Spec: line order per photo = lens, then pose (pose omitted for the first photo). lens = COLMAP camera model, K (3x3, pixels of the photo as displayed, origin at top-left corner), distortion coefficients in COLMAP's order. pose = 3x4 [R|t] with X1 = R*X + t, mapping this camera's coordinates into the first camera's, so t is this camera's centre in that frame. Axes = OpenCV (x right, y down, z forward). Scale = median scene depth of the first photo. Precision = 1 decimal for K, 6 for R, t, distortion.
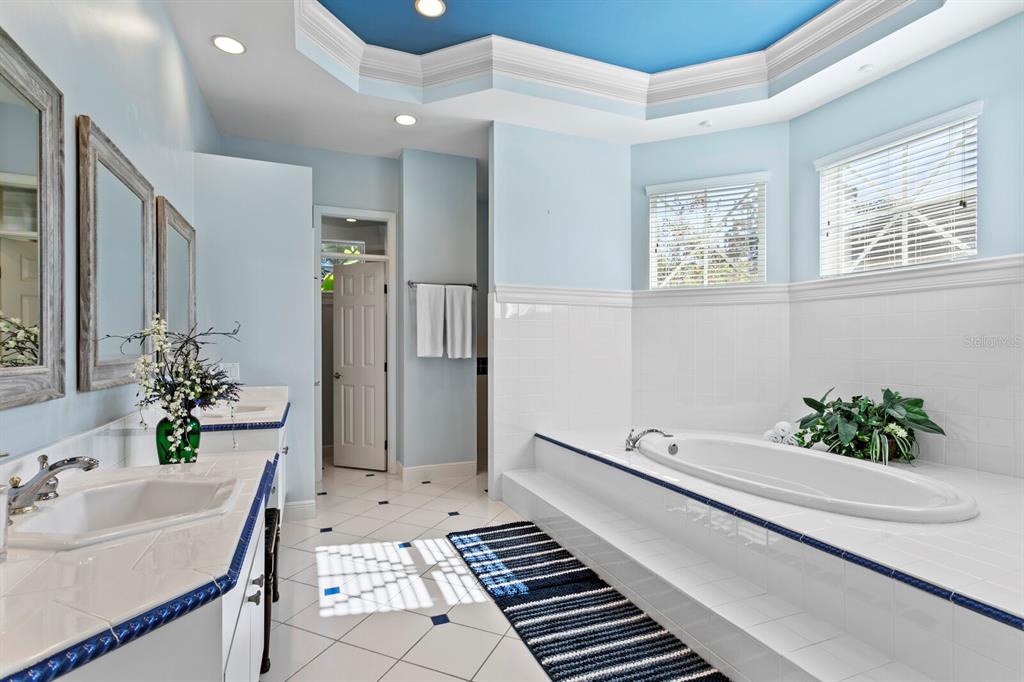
lens RADIAL K [[491.5, 0, 509.0], [0, 491.5, 343.8], [0, 0, 1]] dist [0.013969, 0.001547]
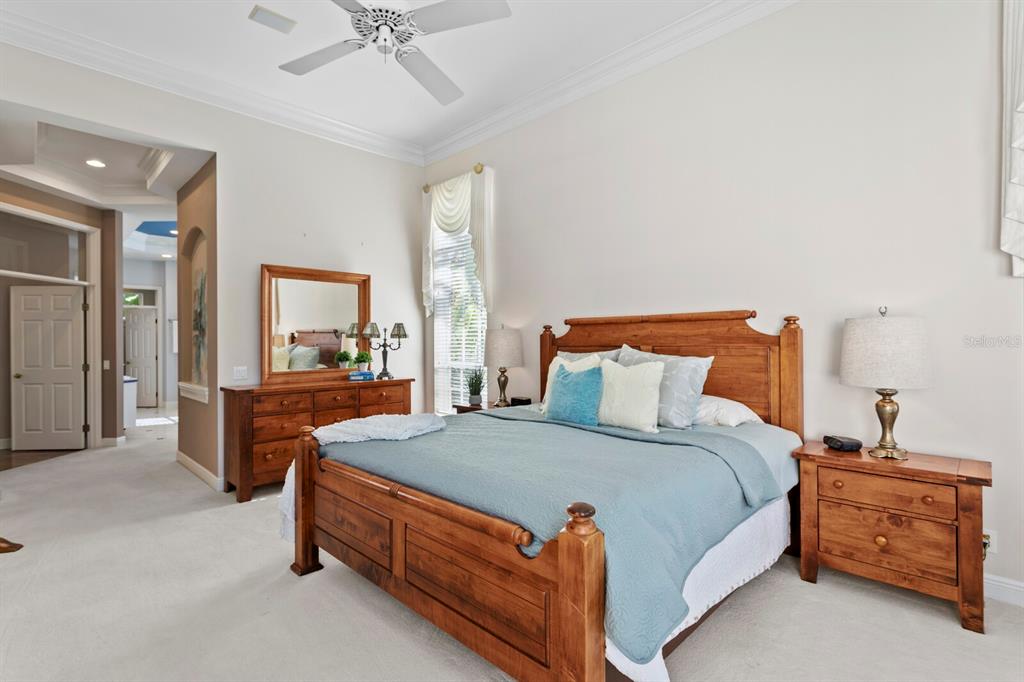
lens RADIAL K [[491.5, 0, 511.0], [0, 491.5, 342.8], [0, 0, 1]] dist [0.013969, 0.001547]
pose [[0.921877, -0.005718, 0.387441, 0.345279], [0.005227, 0.999984, 0.002320, -0.013741], [-0.387448, -0.000114, 0.921891, -1.619342]]
